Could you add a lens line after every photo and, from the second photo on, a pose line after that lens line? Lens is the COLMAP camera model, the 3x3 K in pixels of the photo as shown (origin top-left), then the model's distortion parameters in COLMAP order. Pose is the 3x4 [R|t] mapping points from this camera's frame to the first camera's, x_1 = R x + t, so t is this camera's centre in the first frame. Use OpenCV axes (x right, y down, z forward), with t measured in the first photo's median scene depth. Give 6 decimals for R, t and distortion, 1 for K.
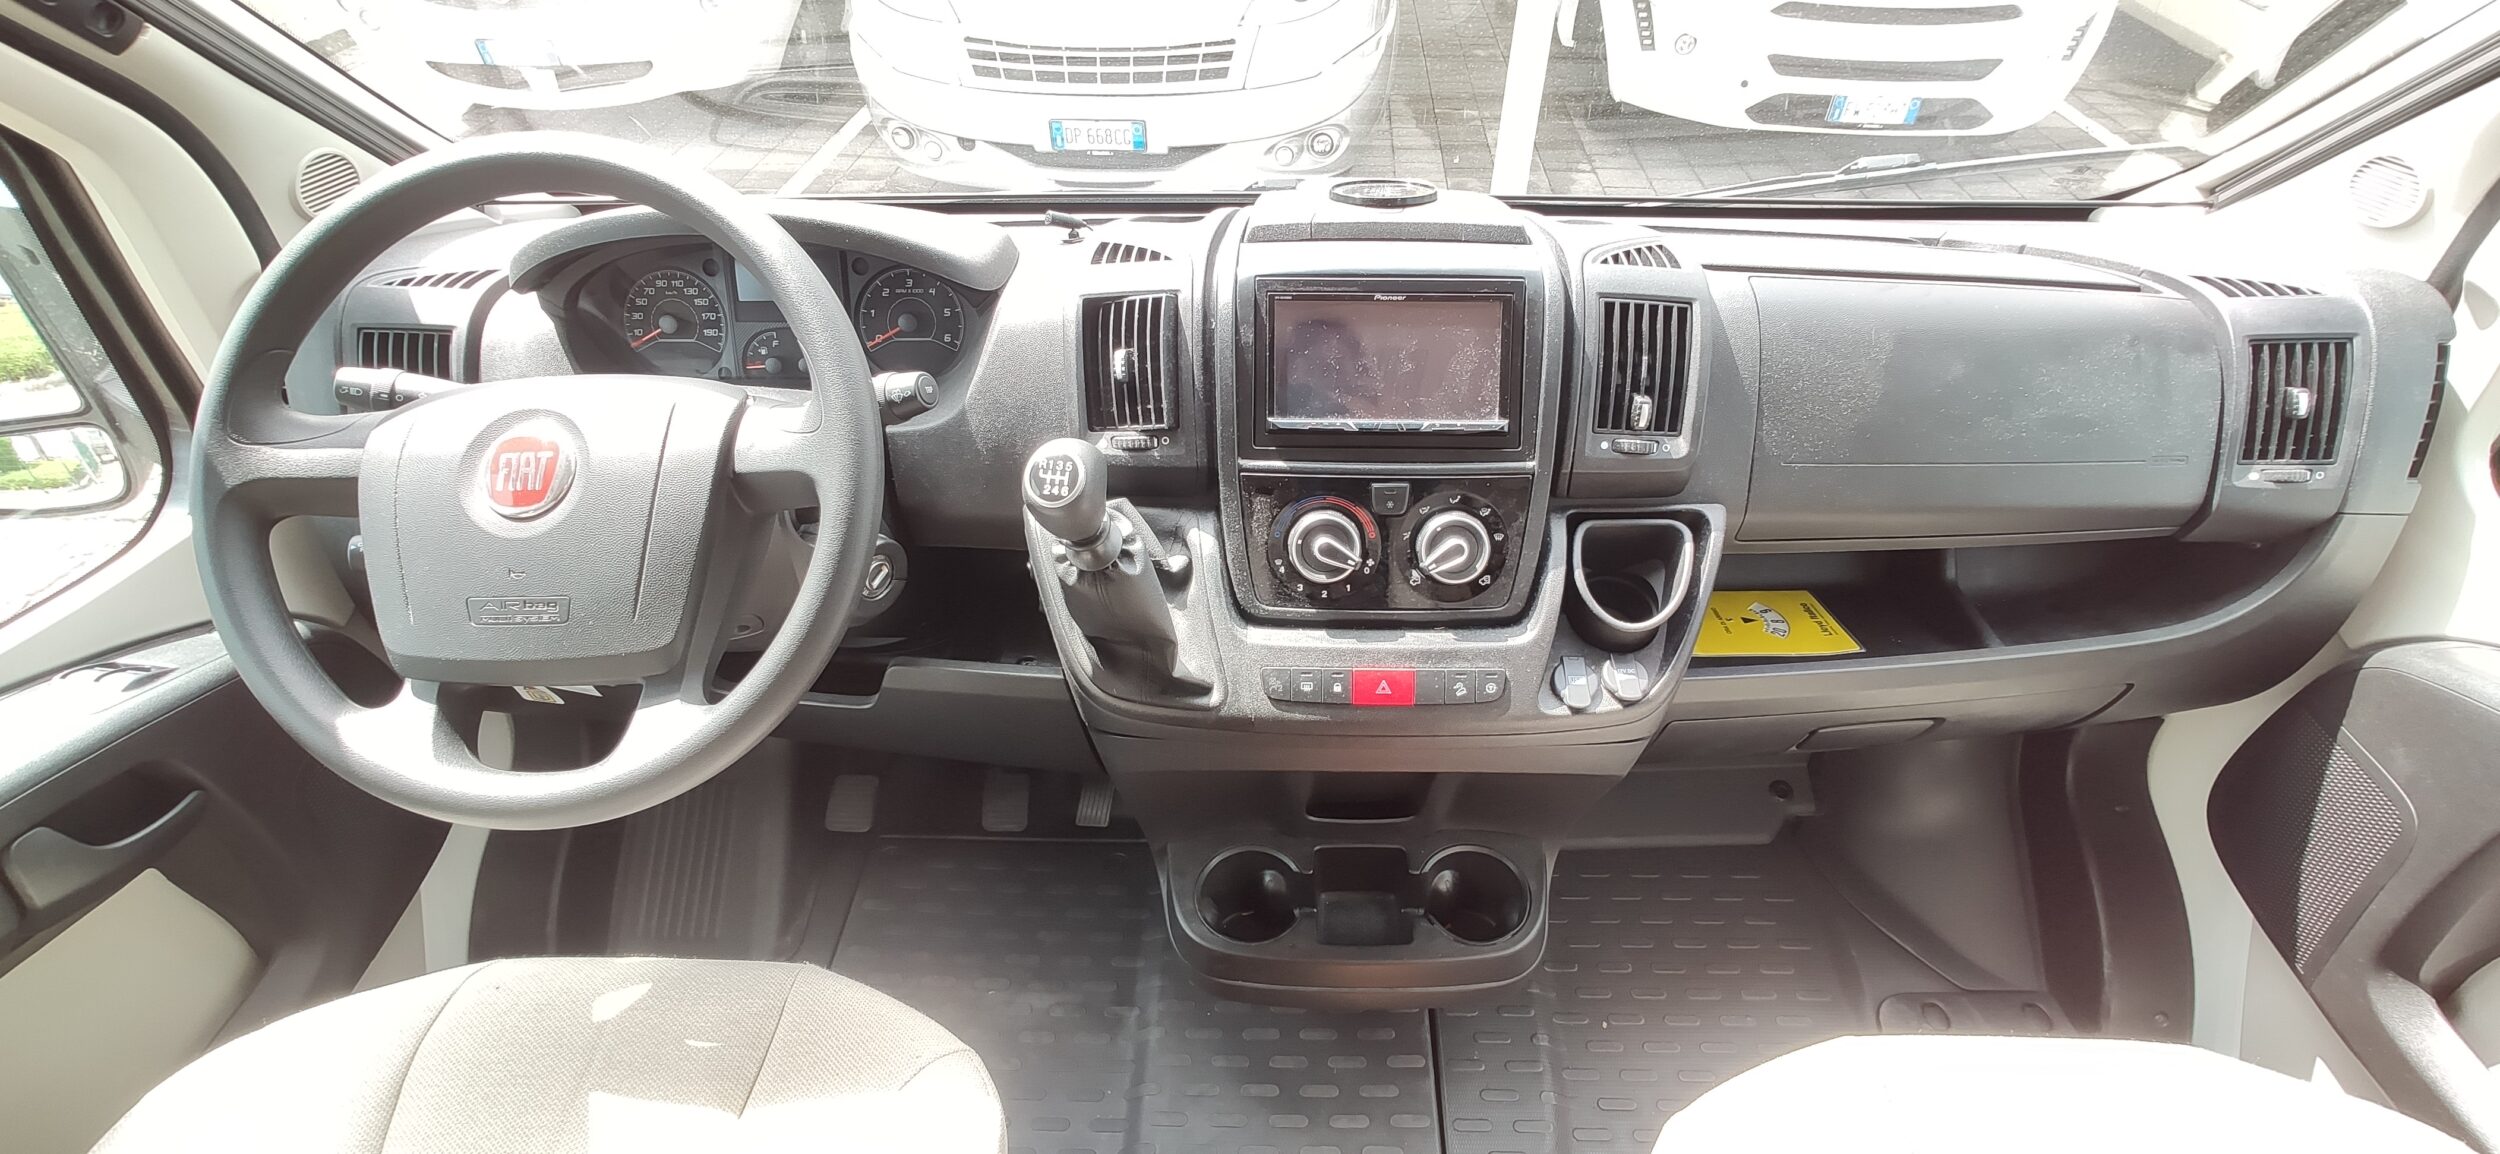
lens RADIAL K [[1088.7, 0, 1272.3], [0, 1088.7, 582.0], [0, 0, 1]] dist [-0.035040, 0.018214]
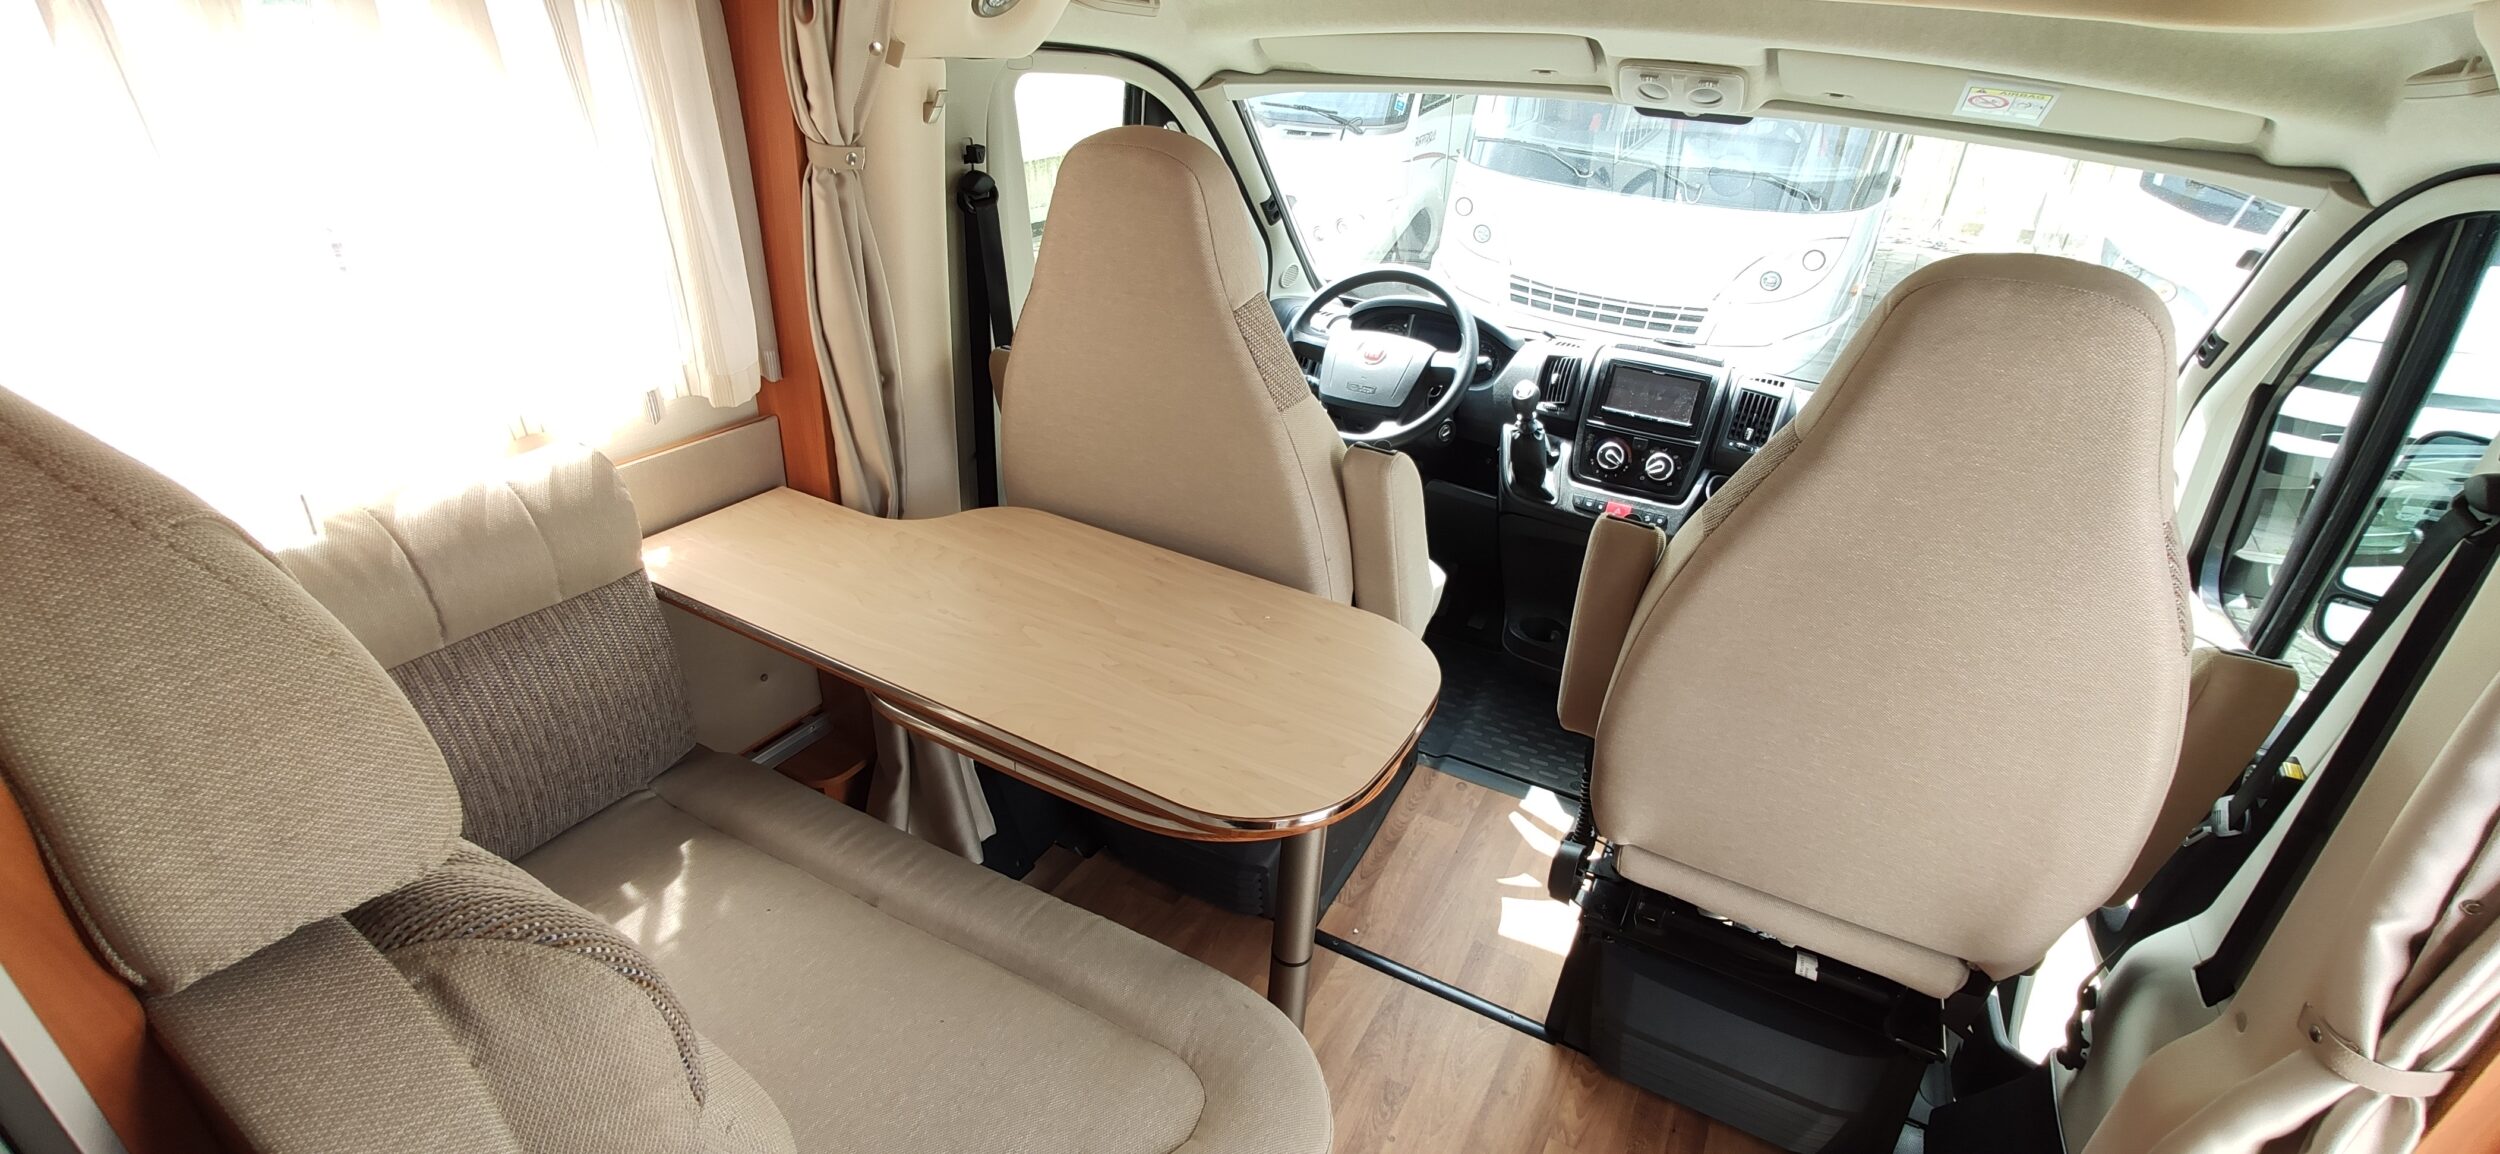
lens RADIAL K [[1088.7, 0, 1272.3], [0, 1088.7, 582.0], [0, 0, 1]] dist [-0.035040, 0.018214]
pose [[0.891111, 0.254283, -0.375848, 0.384336], [-0.324578, 0.935986, -0.136303, 0.881143], [0.317129, 0.243453, 0.916602, -1.610938]]
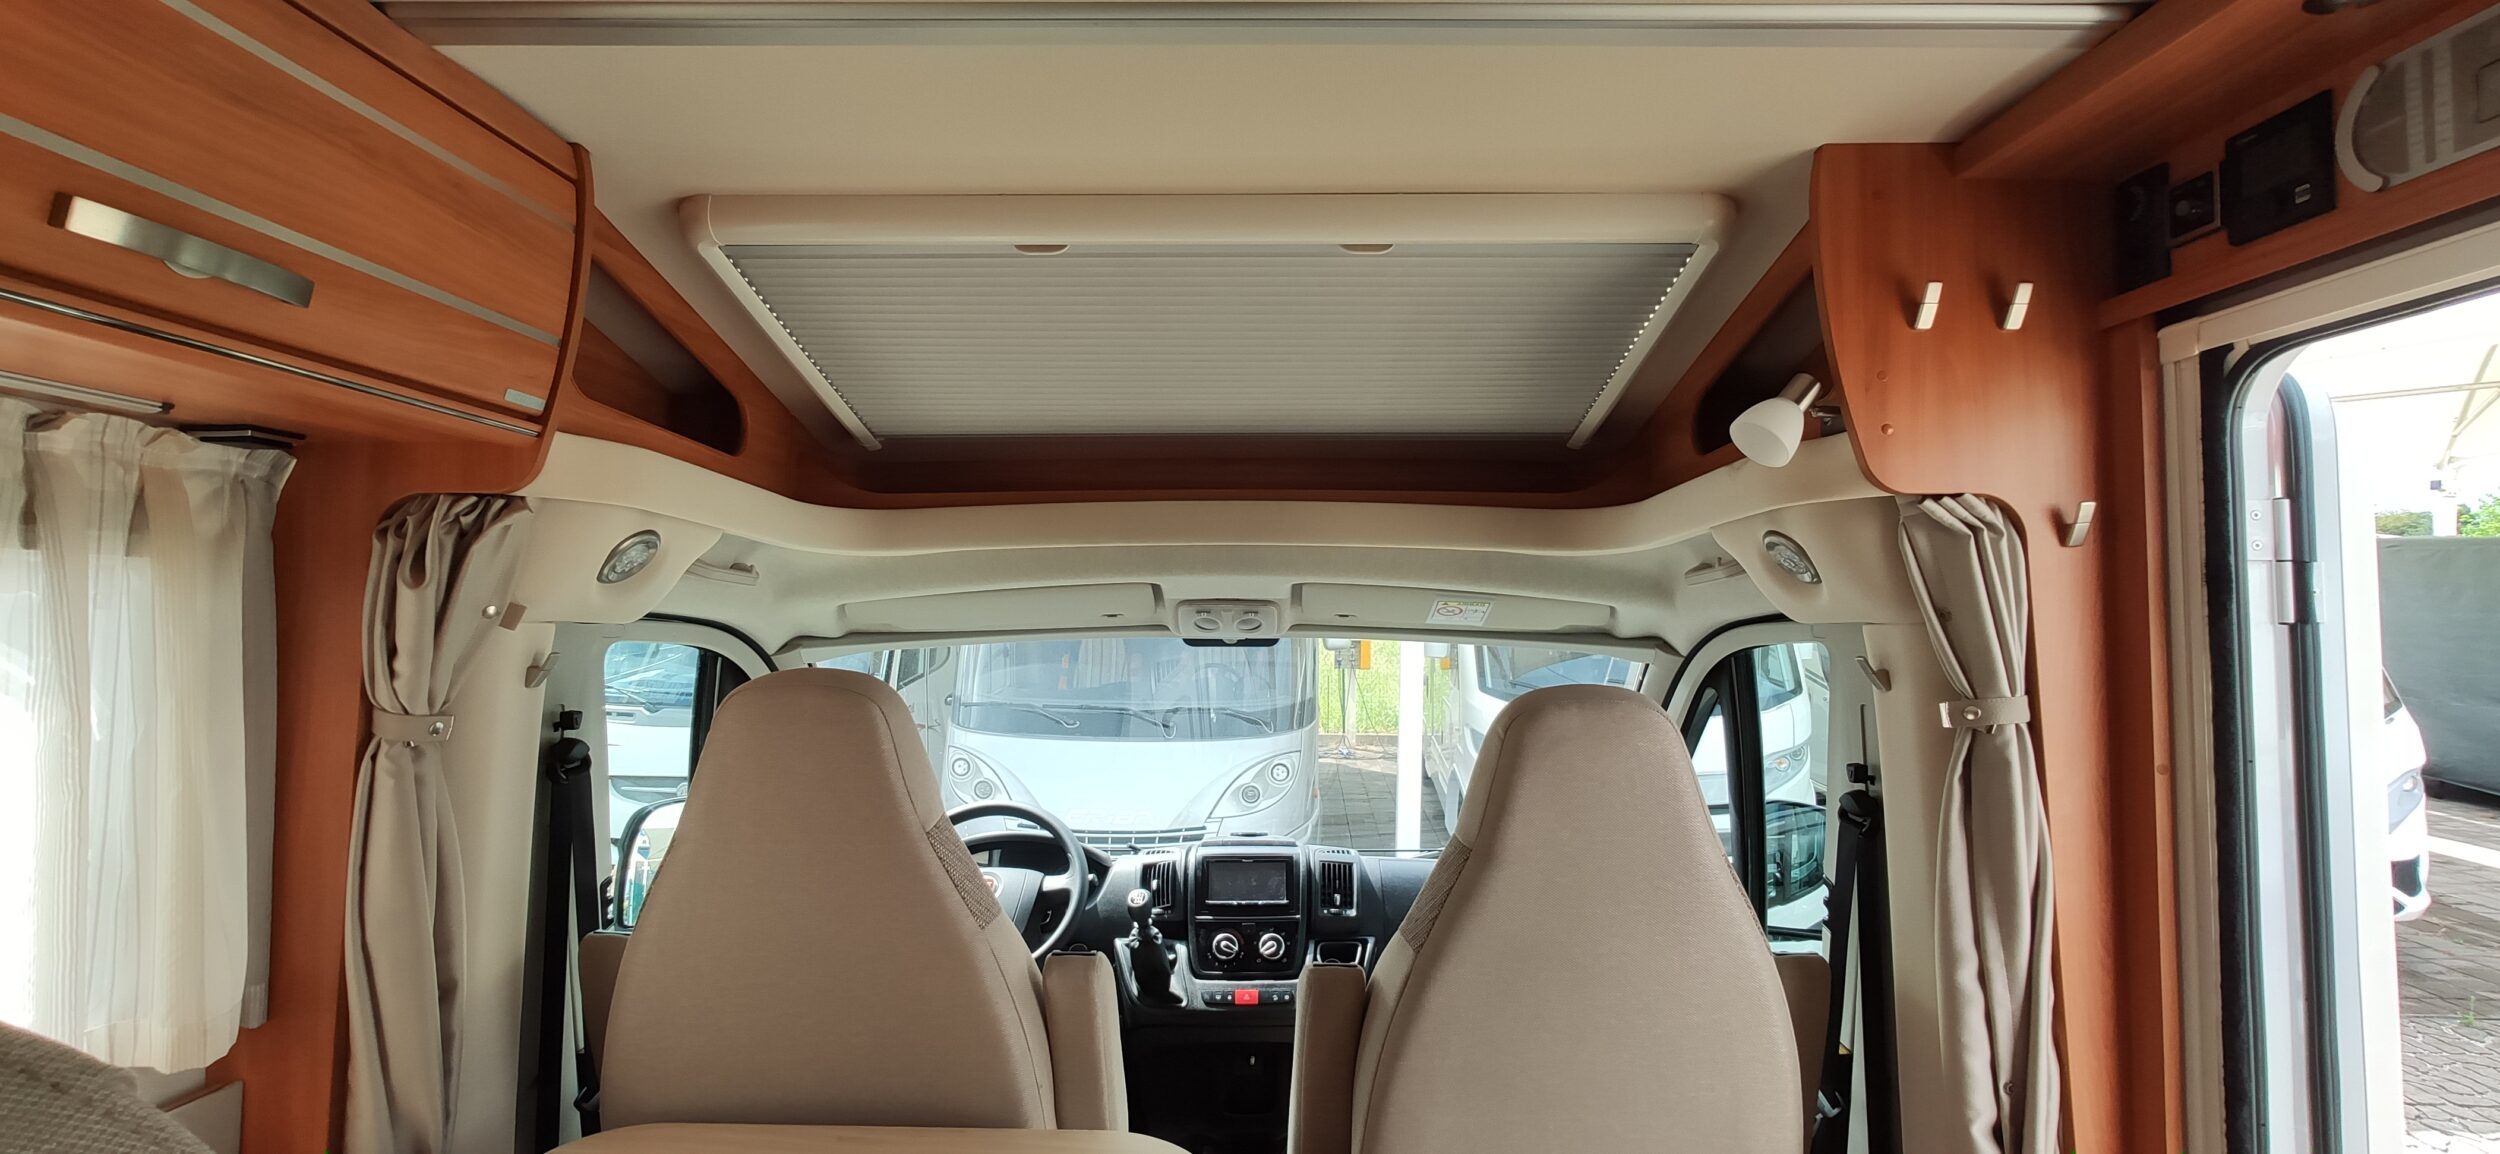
lens RADIAL K [[1088.7, 0, 1272.3], [0, 1088.7, 582.0], [0, 0, 1]] dist [-0.035040, 0.018214]
pose [[0.999611, 0.001580, 0.027836, 0.088743], [0.016982, 0.757320, -0.652823, 1.064207], [-0.022112, 0.653042, 0.756999, -1.692035]]
